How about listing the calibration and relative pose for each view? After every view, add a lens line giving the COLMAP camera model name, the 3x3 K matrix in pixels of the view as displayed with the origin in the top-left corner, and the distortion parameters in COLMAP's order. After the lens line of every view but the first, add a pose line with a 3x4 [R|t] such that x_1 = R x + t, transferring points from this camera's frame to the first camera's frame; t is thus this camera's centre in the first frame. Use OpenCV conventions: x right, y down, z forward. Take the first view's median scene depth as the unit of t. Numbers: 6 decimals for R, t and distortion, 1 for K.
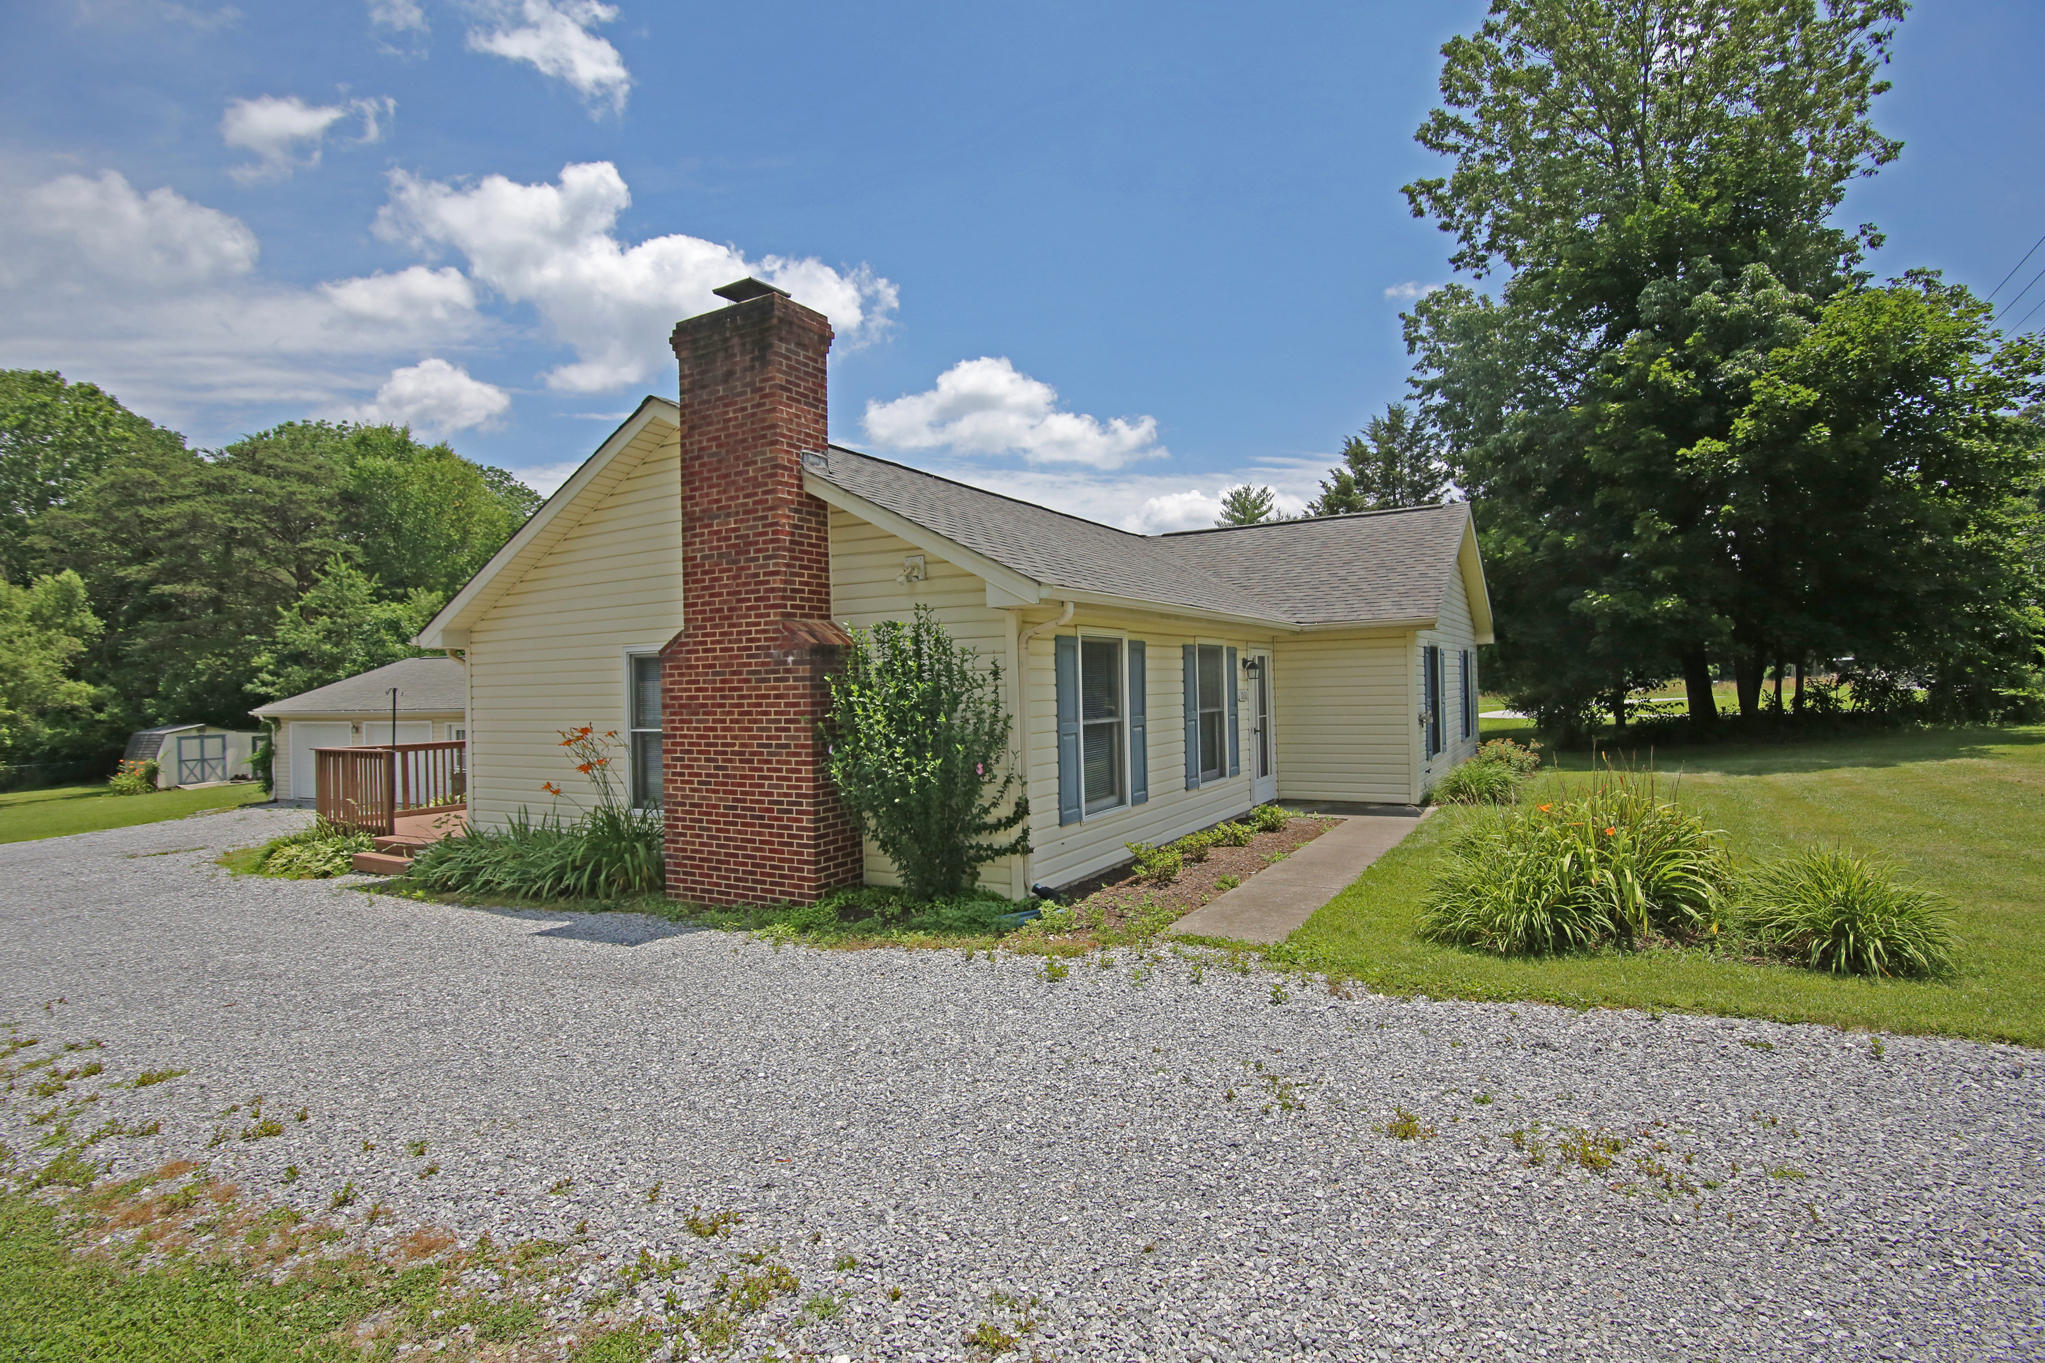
lens RADIAL K [[985.1, 0, 1023.5], [0, 985.1, 679.3], [0, 0, 1]] dist [-0.017028, -0.000806]
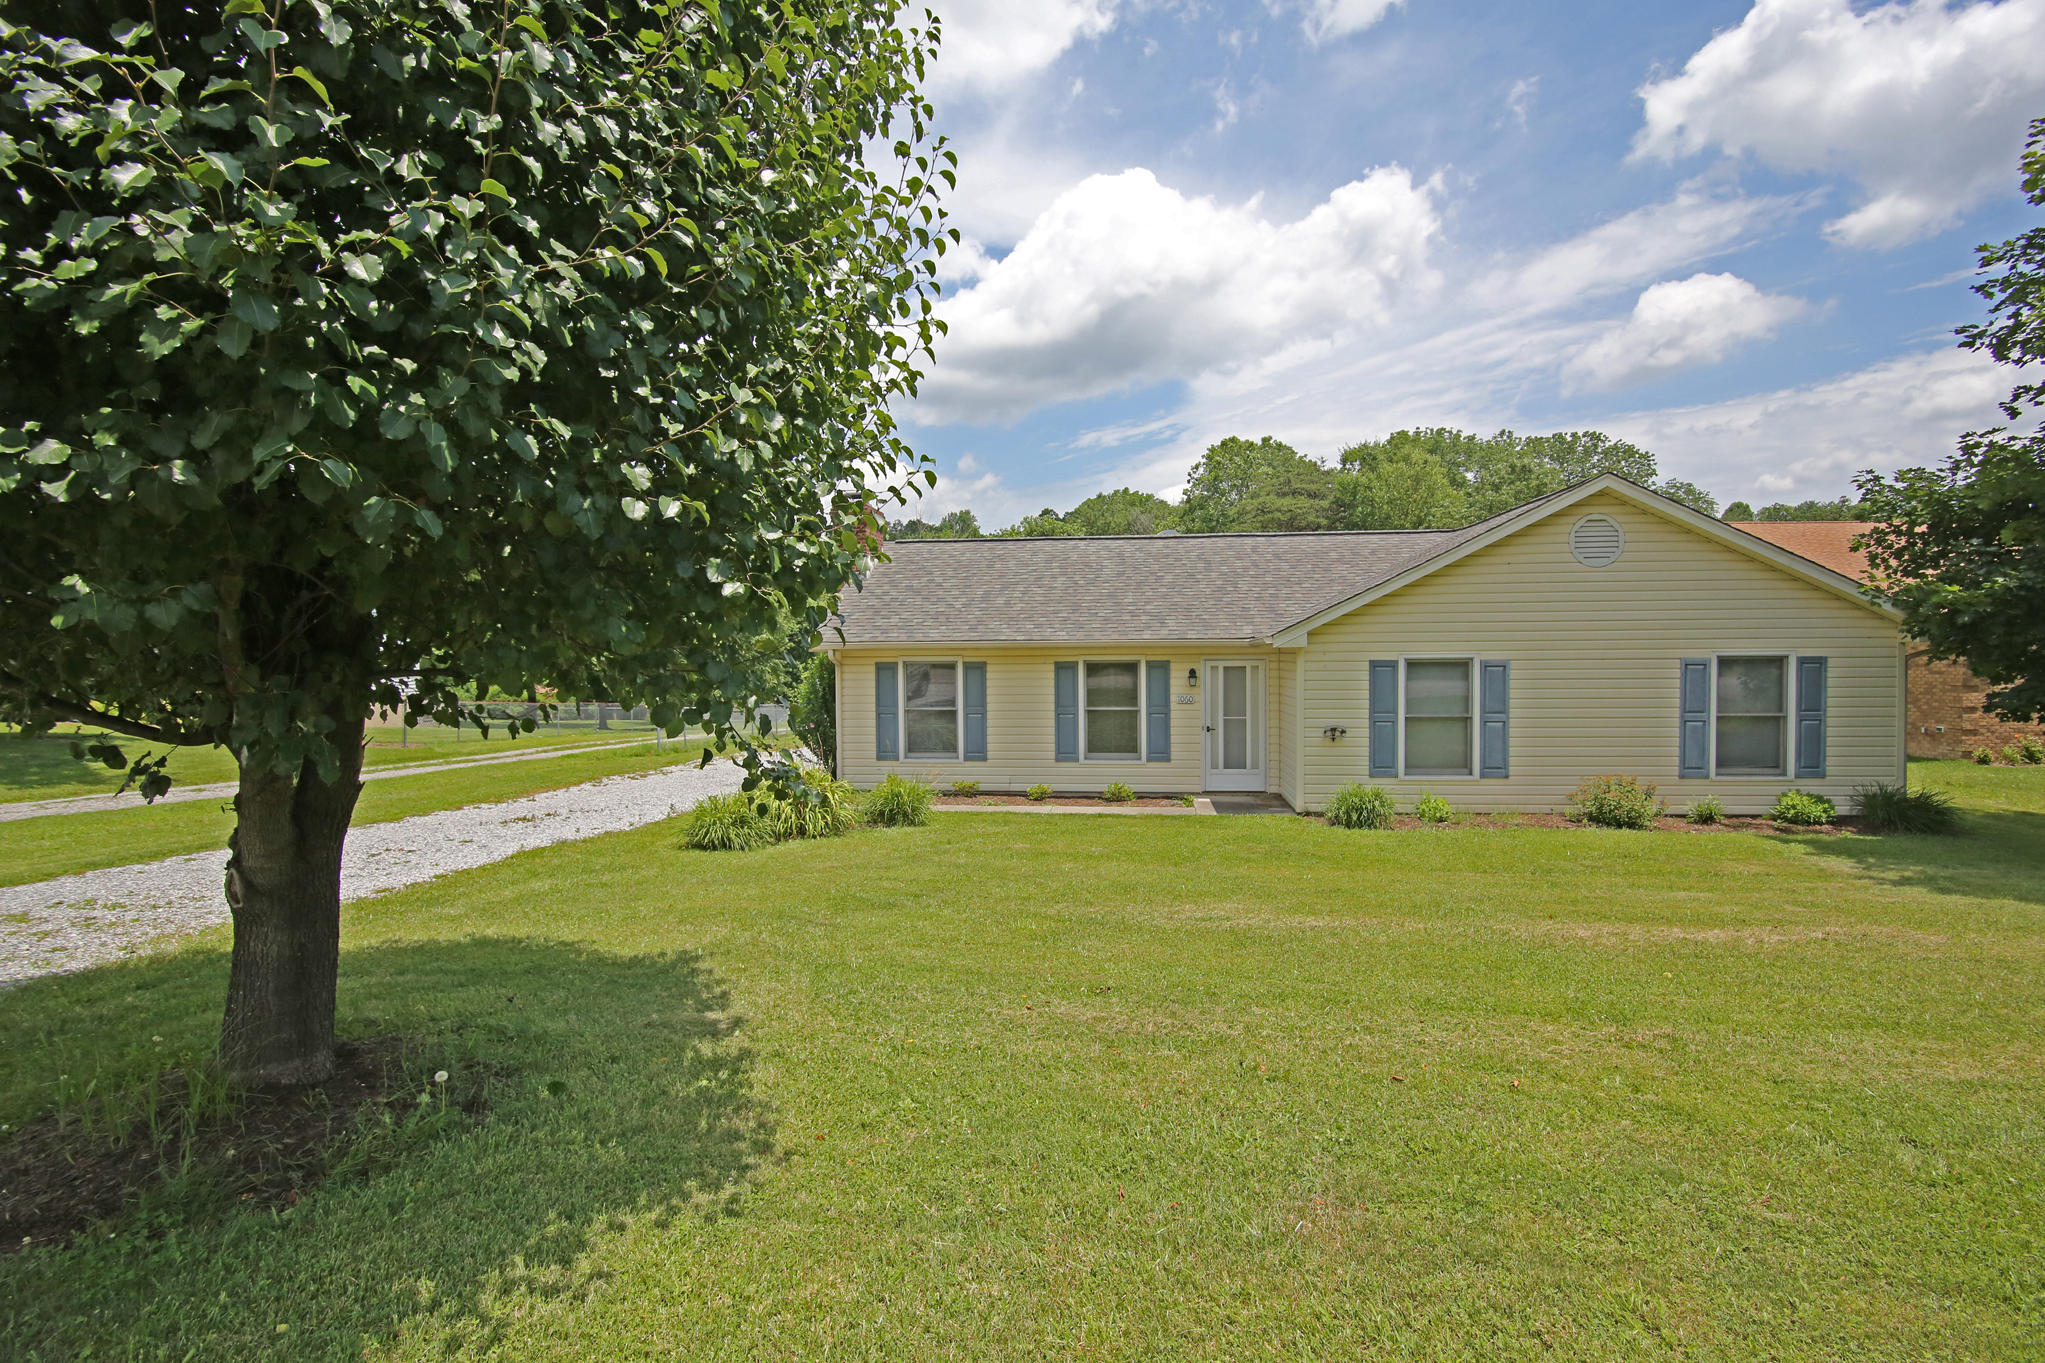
lens RADIAL K [[985.1, 0, 1034.6], [0, 985.1, 681.2], [0, 0, 1]] dist [-0.017028, -0.000806]
pose [[0.408390, 0.045740, -0.911661, 0.396245], [0.003419, 0.998660, 0.051637, -0.021850], [0.912801, -0.024205, 0.407686, 0.100637]]
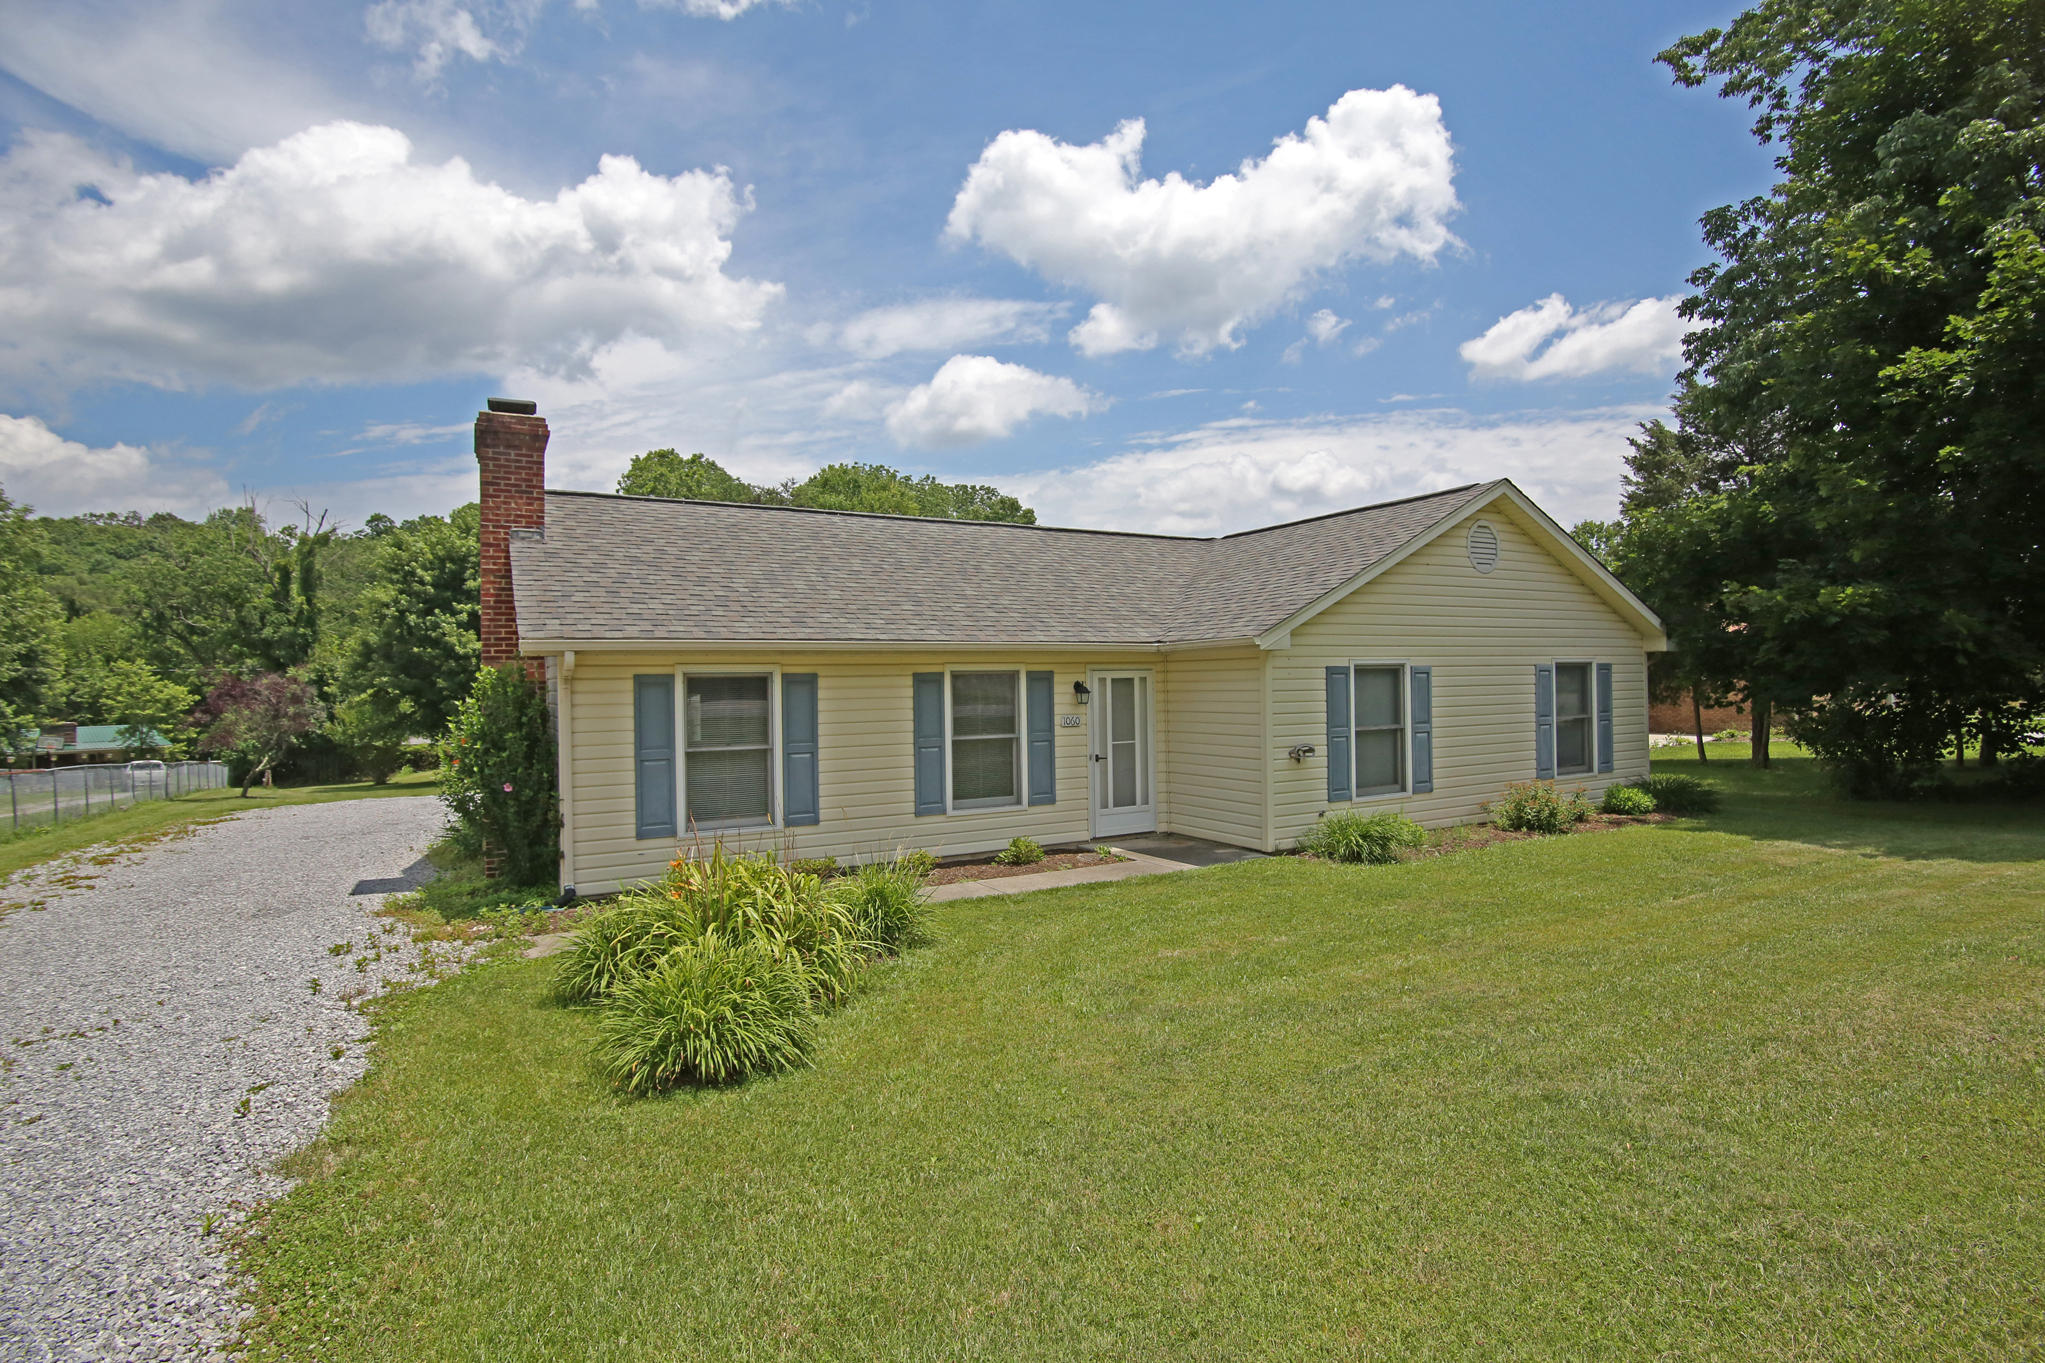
lens RADIAL K [[985.1, 0, 1028.6], [0, 985.1, 679.3], [0, 0, 1]] dist [-0.017028, -0.000806]
pose [[0.864076, 0.008888, -0.503284, 0.207971], [-0.001821, 0.999893, 0.014532, -0.011625], [0.503359, -0.011640, 0.863999, 0.047729]]
